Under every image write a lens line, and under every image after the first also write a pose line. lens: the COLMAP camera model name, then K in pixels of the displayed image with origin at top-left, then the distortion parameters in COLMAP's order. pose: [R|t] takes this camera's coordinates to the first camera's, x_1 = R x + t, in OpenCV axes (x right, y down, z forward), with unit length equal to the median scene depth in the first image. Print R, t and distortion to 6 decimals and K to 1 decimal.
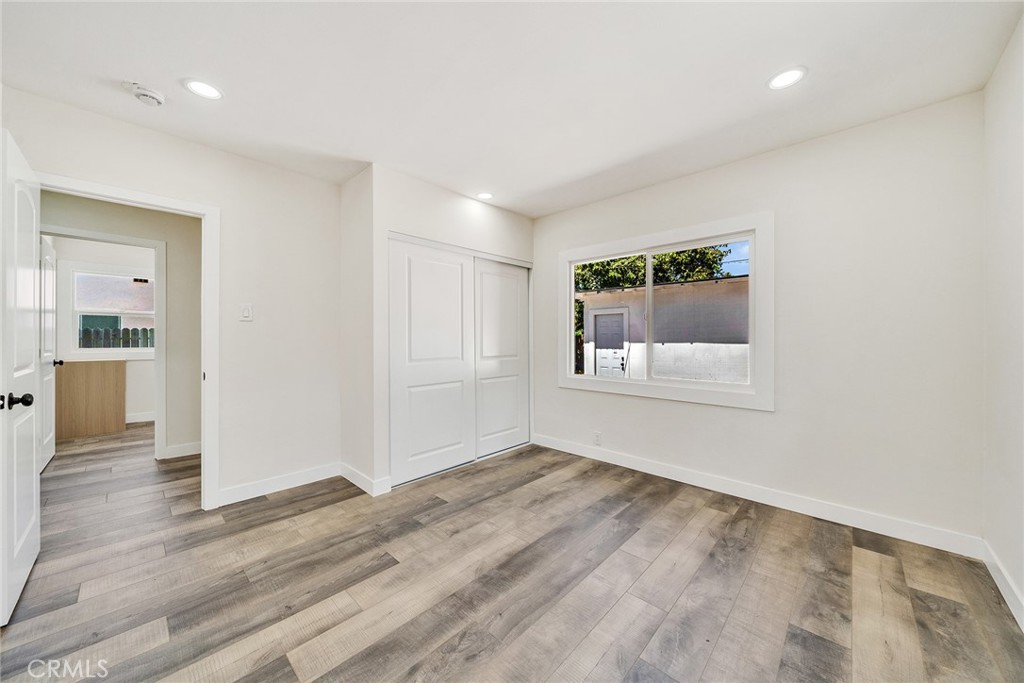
lens RADIAL K [[352.3, 0, 505.0], [0, 352.3, 348.0], [0, 0, 1]] dist [-0.003674, -0.000073]
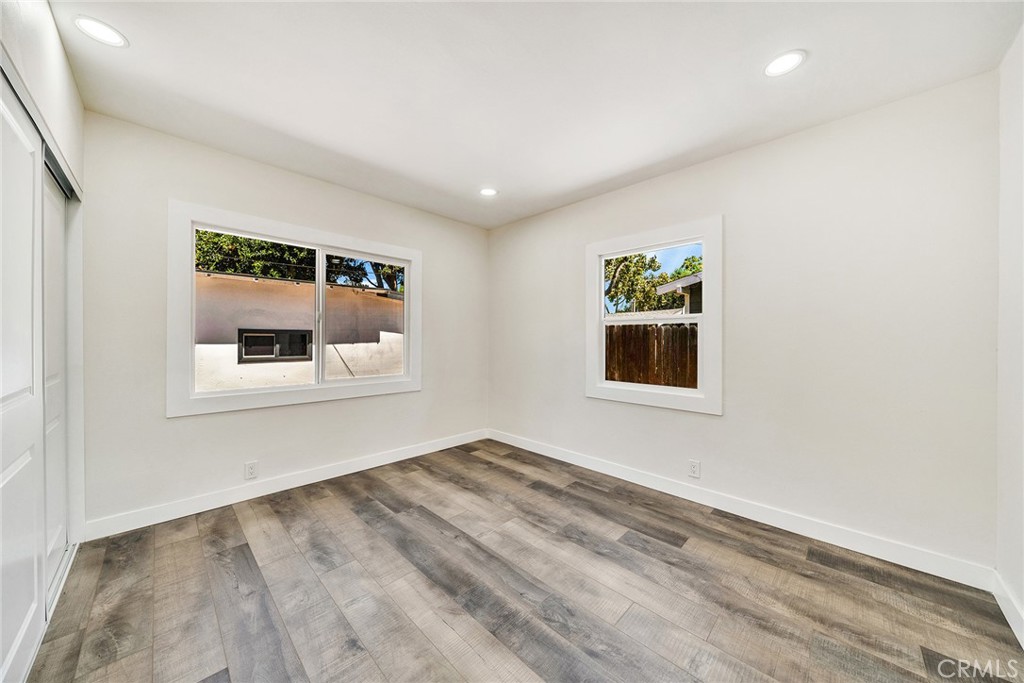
lens RADIAL K [[354.8, 0, 494.5], [0, 354.8, 338.5], [0, 0, 1]] dist [-0.005762, -0.000054]
pose [[0.046842, 0.001314, 0.998901, -0.730544], [0.023858, 0.999712, -0.002433, -0.020217], [-0.998617, 0.023945, 0.046797, 0.667740]]
